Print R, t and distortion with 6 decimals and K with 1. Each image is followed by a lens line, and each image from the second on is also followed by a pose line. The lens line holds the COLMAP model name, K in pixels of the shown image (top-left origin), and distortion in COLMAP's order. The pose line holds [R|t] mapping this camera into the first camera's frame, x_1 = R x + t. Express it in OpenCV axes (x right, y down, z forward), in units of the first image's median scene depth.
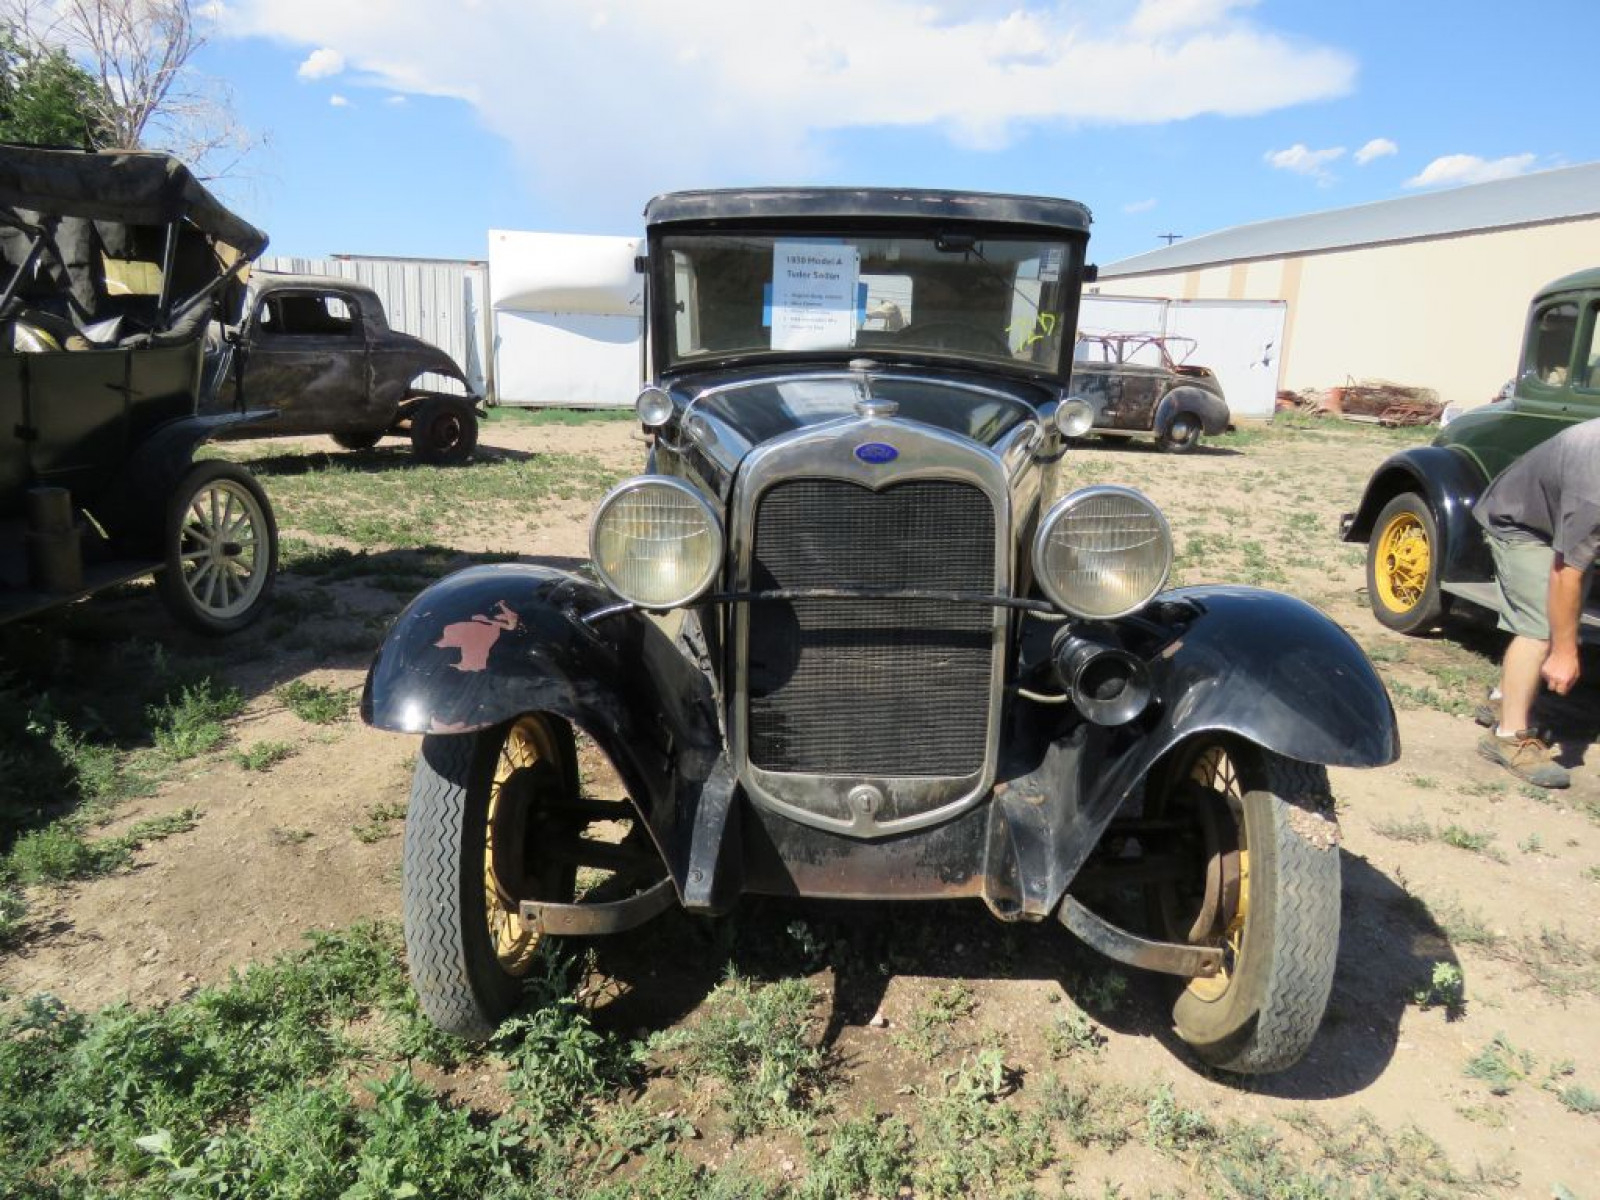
lens RADIAL K [[1049.2, 0, 786.9], [0, 1049.2, 600.3], [0, 0, 1]] dist [-0.012119, -0.002541]
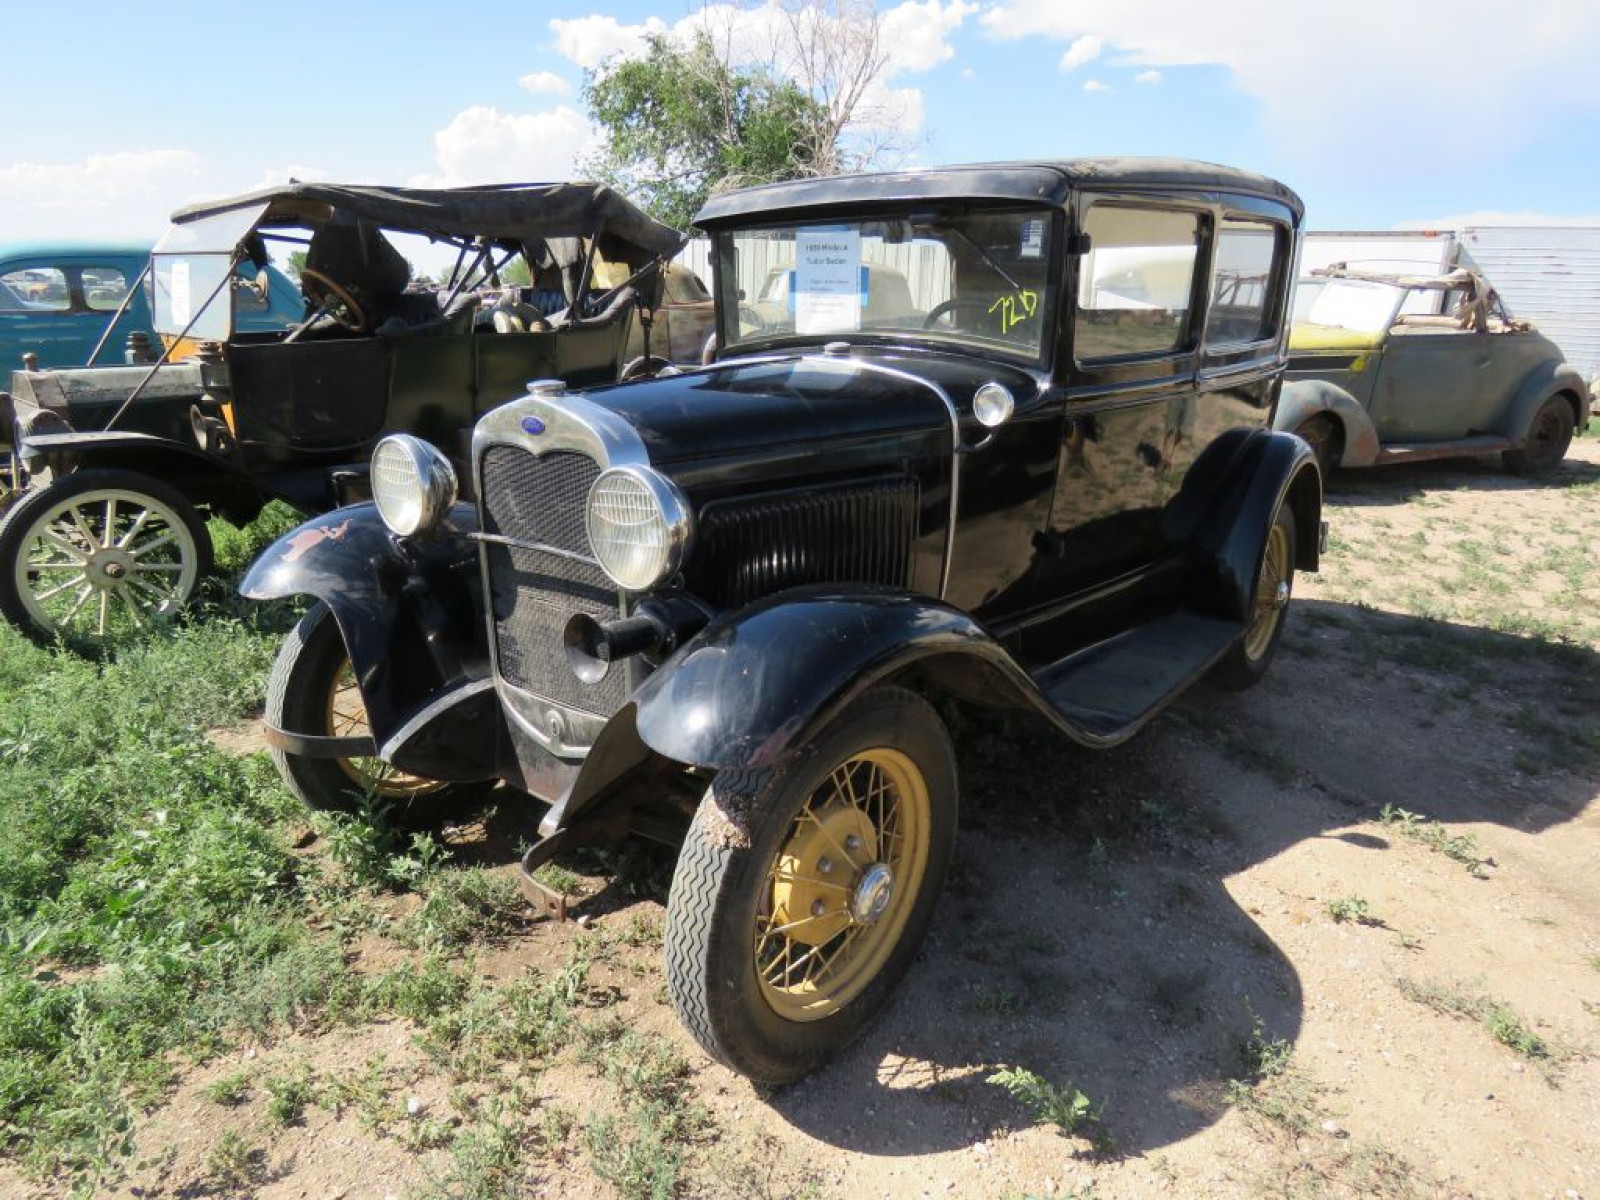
lens RADIAL K [[1036.7, 0, 815.2], [0, 1036.7, 588.4], [0, 0, 1]] dist [0.005525, -0.019479]
pose [[0.803002, 0.138446, -0.579673, 0.143398], [-0.129121, 0.989956, 0.057568, -0.009353], [0.581821, 0.028621, 0.812813, 0.033555]]
